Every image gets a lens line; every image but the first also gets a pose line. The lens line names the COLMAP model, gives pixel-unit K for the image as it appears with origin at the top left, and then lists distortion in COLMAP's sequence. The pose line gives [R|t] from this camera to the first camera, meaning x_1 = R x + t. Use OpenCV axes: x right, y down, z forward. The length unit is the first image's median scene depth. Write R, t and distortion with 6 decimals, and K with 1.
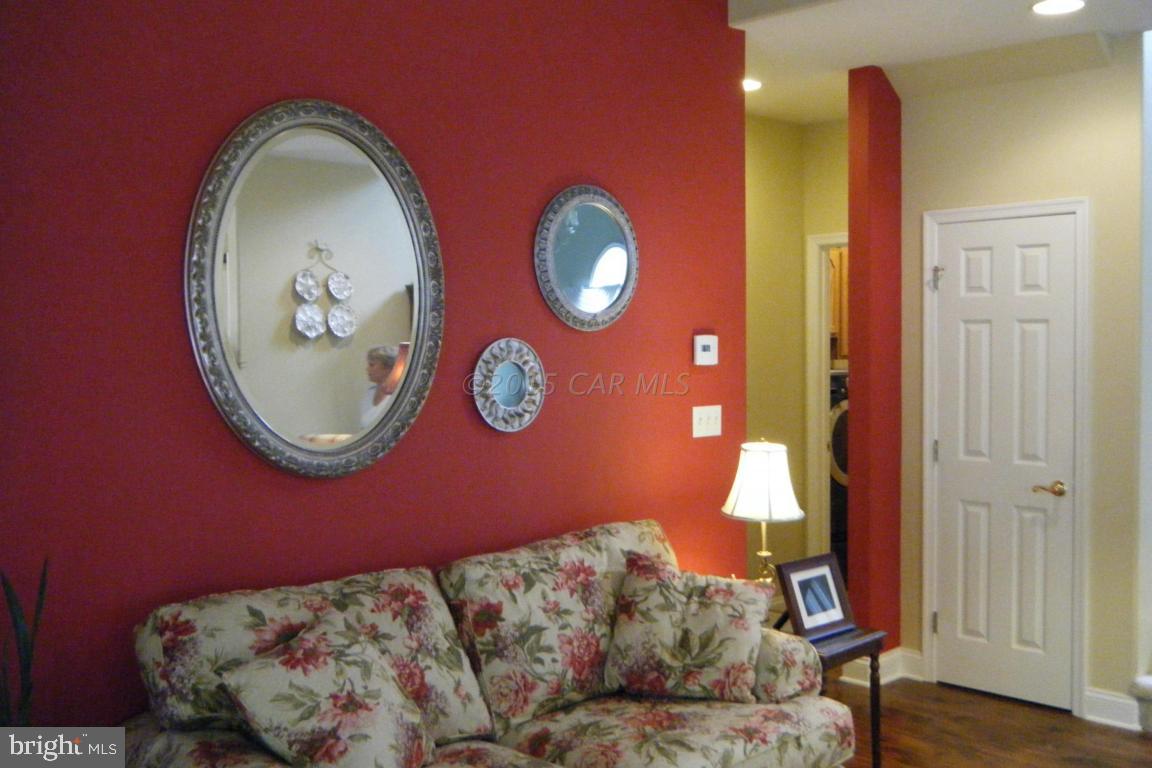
lens RADIAL K [[1191.7, 0, 583.4], [0, 1191.7, 373.7], [0, 0, 1]] dist [-0.001465, 0.018284]
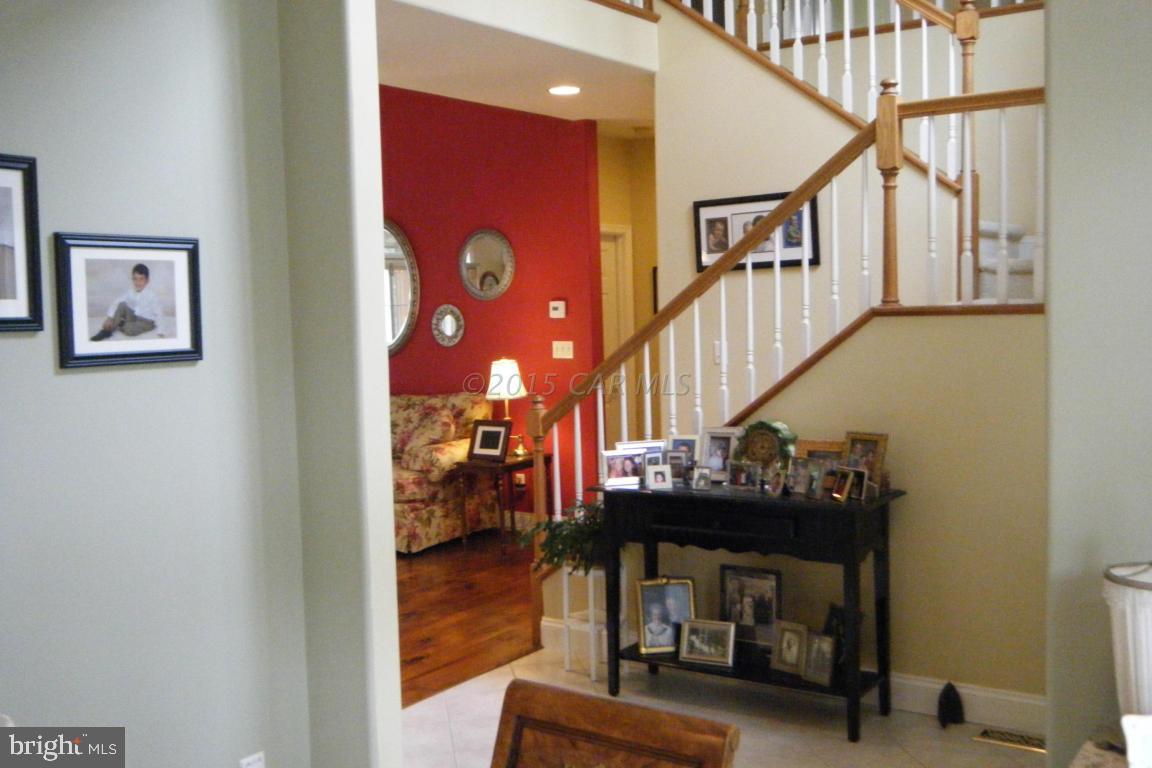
lens RADIAL K [[1191.7, 0, 583.4], [0, 1191.7, 373.7], [0, 0, 1]] dist [-0.001465, 0.018284]
pose [[0.194824, 0.063347, -0.978791, 2.415371], [-0.010868, 0.997990, 0.062426, -0.046541], [0.980778, -0.001524, 0.195120, 0.901288]]
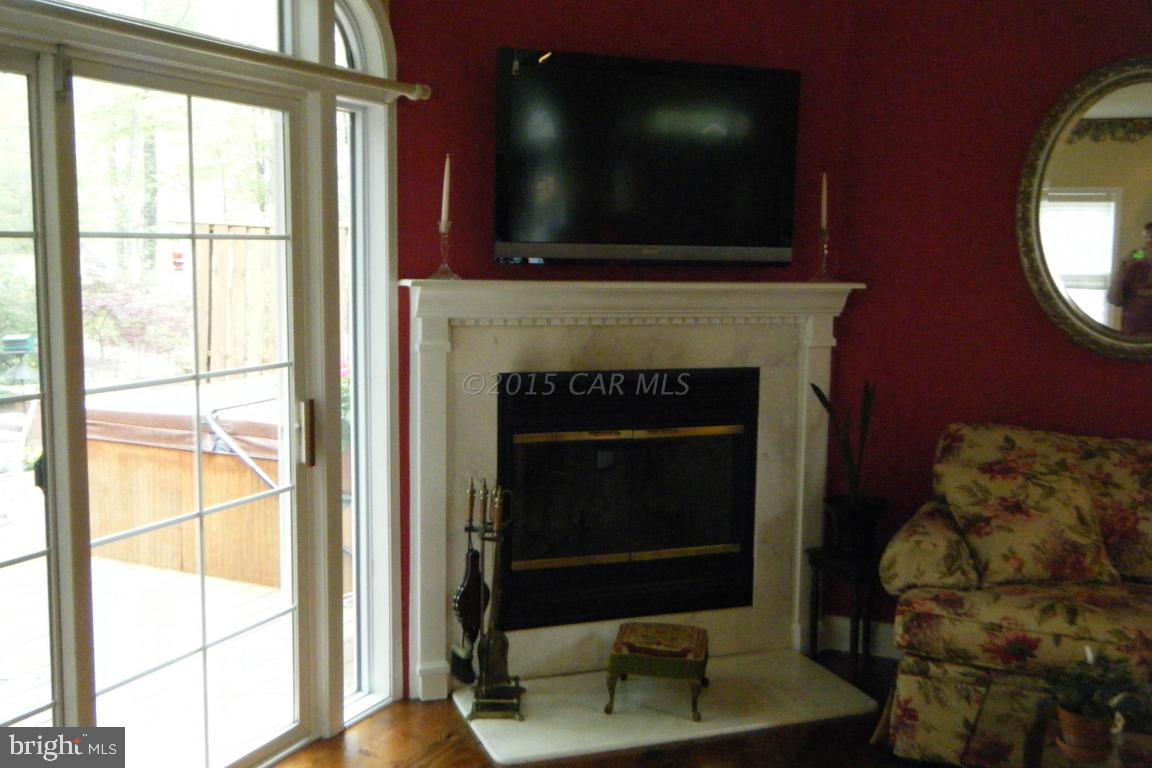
lens RADIAL K [[1191.7, 0, 583.4], [0, 1191.7, 373.7], [0, 0, 1]] dist [-0.001465, 0.018284]
pose [[0.371633, 0.117881, -0.920865, 0.705370], [-0.051821, 0.992993, 0.106201, -0.002307], [0.926932, 0.008252, 0.375138, -0.000186]]
